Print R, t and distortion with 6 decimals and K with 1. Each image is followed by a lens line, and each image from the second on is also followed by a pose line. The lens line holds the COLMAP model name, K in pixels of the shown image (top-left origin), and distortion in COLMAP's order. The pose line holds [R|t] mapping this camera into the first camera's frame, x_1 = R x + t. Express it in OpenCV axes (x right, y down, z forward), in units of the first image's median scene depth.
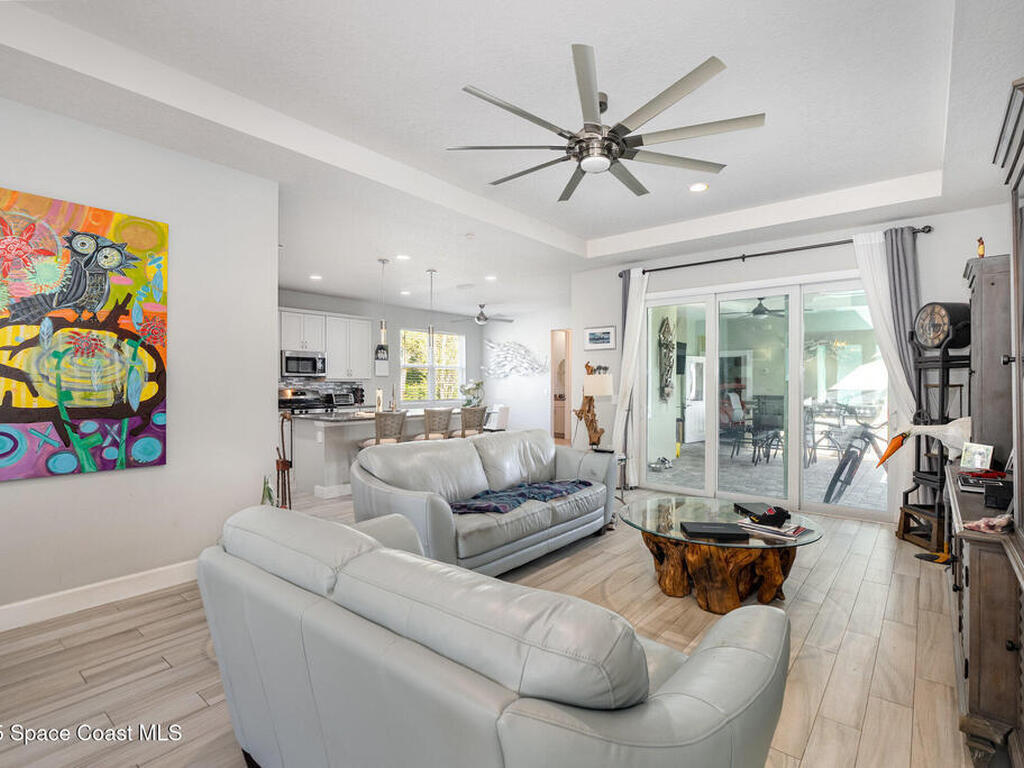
lens RADIAL K [[512.1, 0, 512.0], [0, 512.1, 384.0], [0, 0, 1]] dist [0.002087, 0.000104]
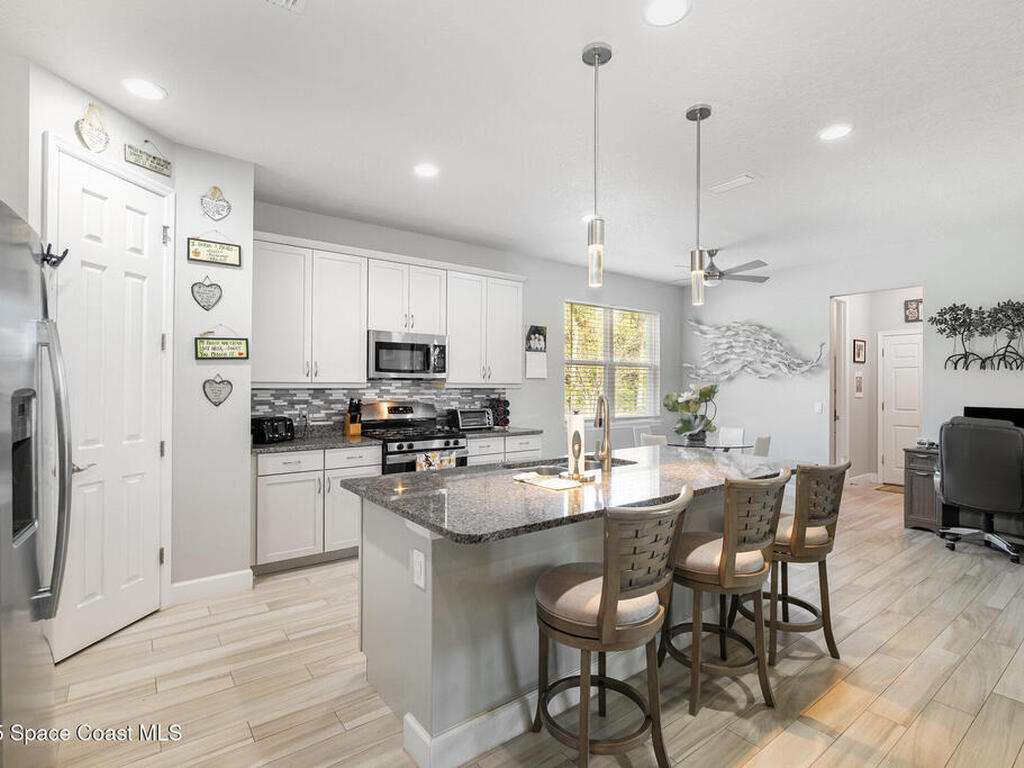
lens RADIAL K [[512.1, 0, 512.0], [0, 512.1, 384.0], [0, 0, 1]] dist [0.002087, 0.000104]
pose [[0.973461, 0.002451, -0.228840, -0.158329], [-0.003884, 0.999976, -0.005815, -0.006097], [0.228821, 0.006549, 0.973447, 0.451152]]
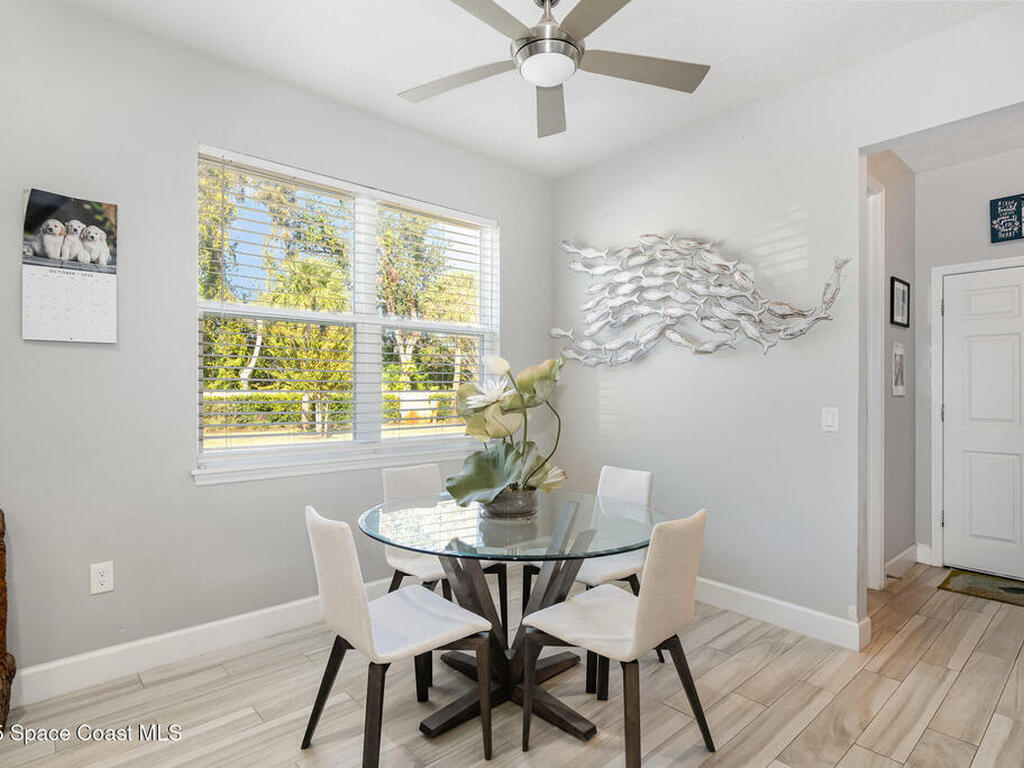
lens RADIAL K [[529.1, 0, 499.9], [0, 529.1, 388.2], [0, 0, 1]] dist [0.001258, -0.000091]
pose [[0.981339, -0.000145, -0.192286, -0.040590], [-0.001012, 0.999982, -0.005919, 0.004607], [0.192283, 0.006003, 0.981321, 0.885923]]
